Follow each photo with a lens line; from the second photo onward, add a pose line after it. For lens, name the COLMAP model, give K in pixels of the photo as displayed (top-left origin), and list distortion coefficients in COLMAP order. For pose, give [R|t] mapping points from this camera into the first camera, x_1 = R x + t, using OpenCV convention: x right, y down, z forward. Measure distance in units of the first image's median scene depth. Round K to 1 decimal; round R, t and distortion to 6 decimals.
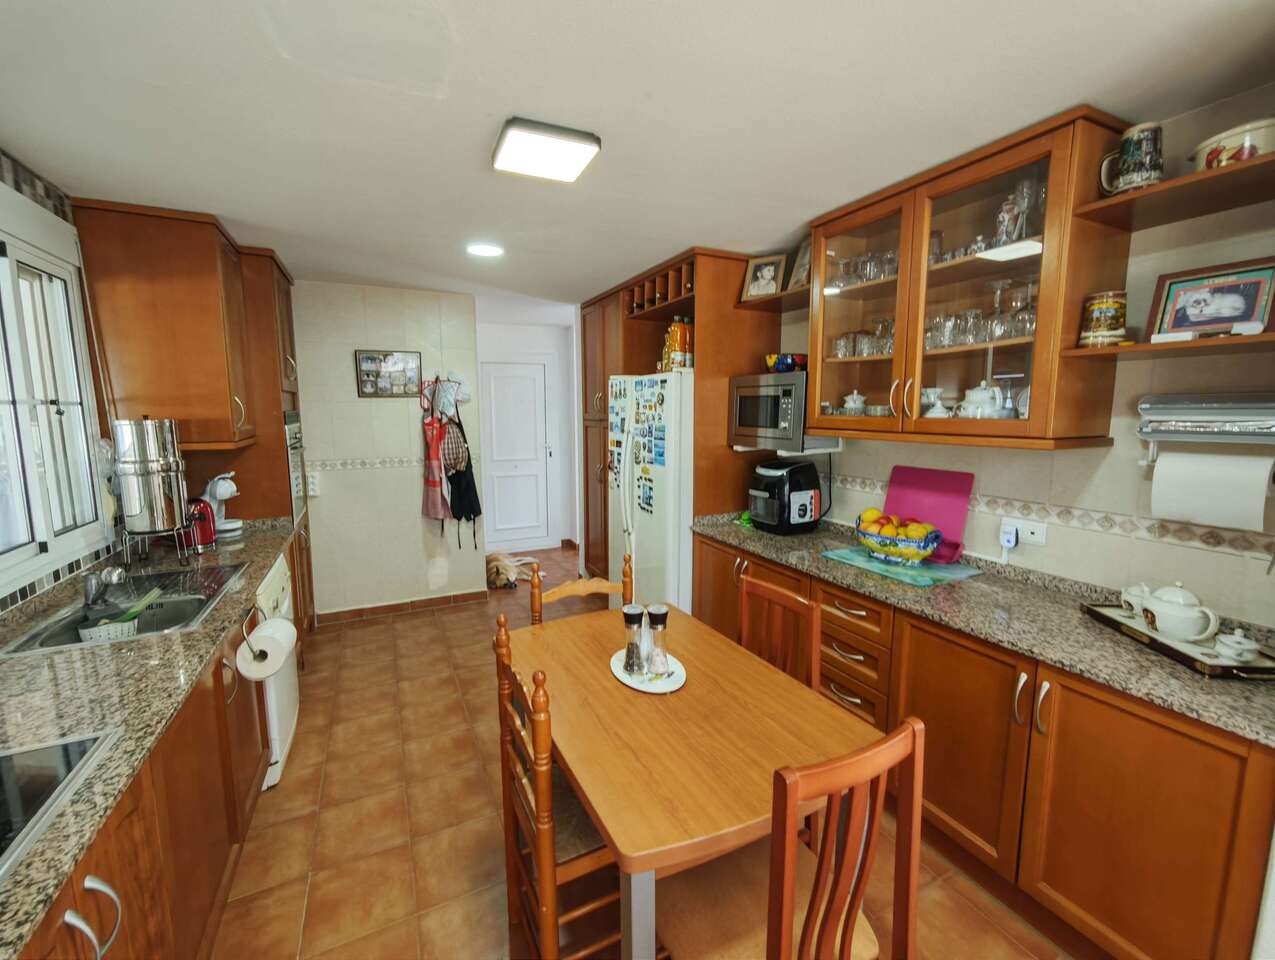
lens RADIAL K [[532.6, 0, 637.4], [0, 532.6, 475.7], [0, 0, 1]] dist [-0.005811, 0.001522]
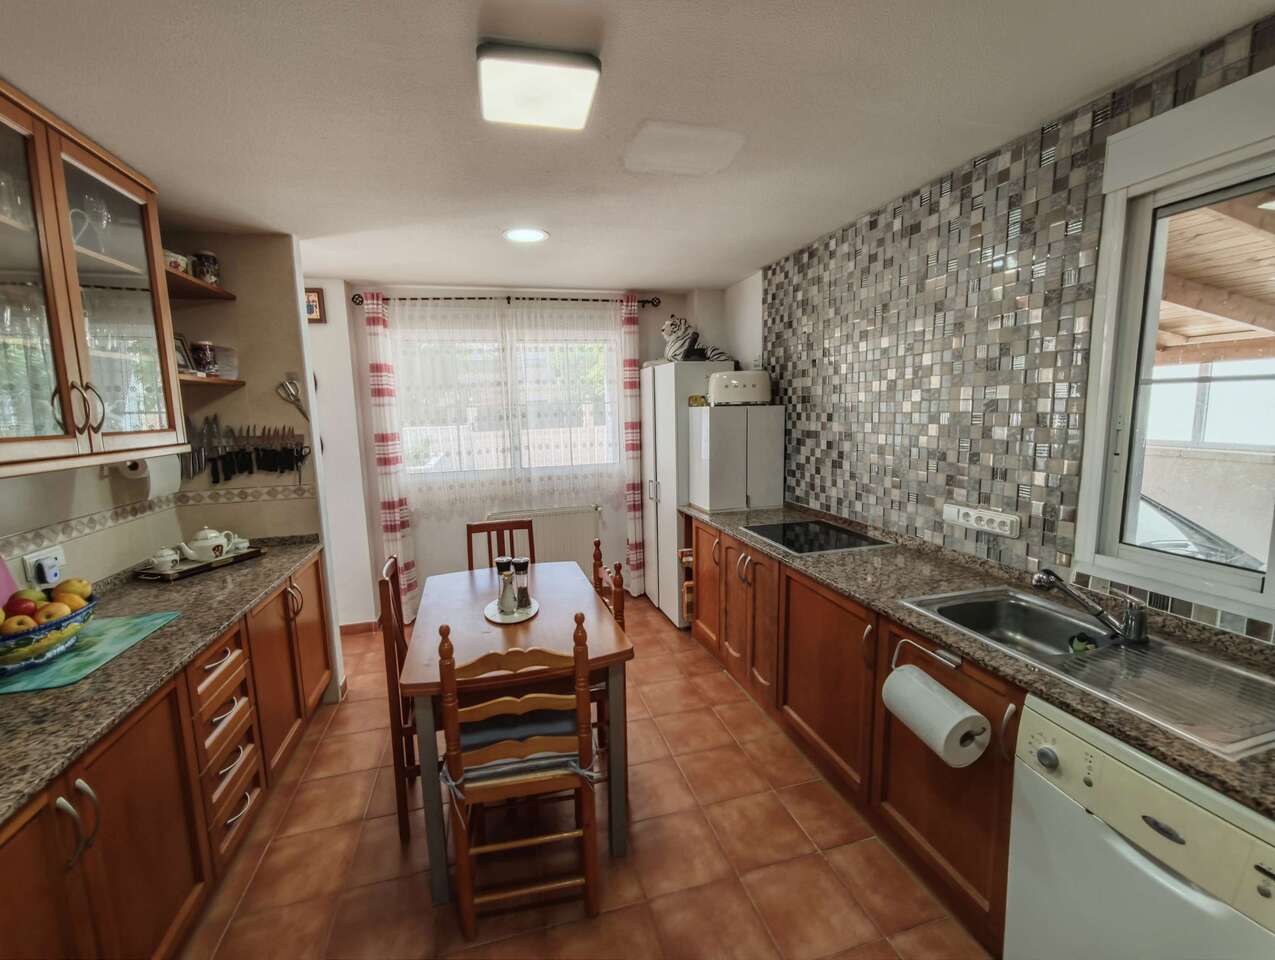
lens RADIAL K [[532.6, 0, 631.1], [0, 532.6, 477.2], [0, 0, 1]] dist [-0.005811, 0.001522]
pose [[-0.982543, 0.005333, 0.185957, -0.422794], [0.053318, 0.965727, 0.254025, -0.217495], [-0.178229, 0.259505, -0.949153, 1.736452]]
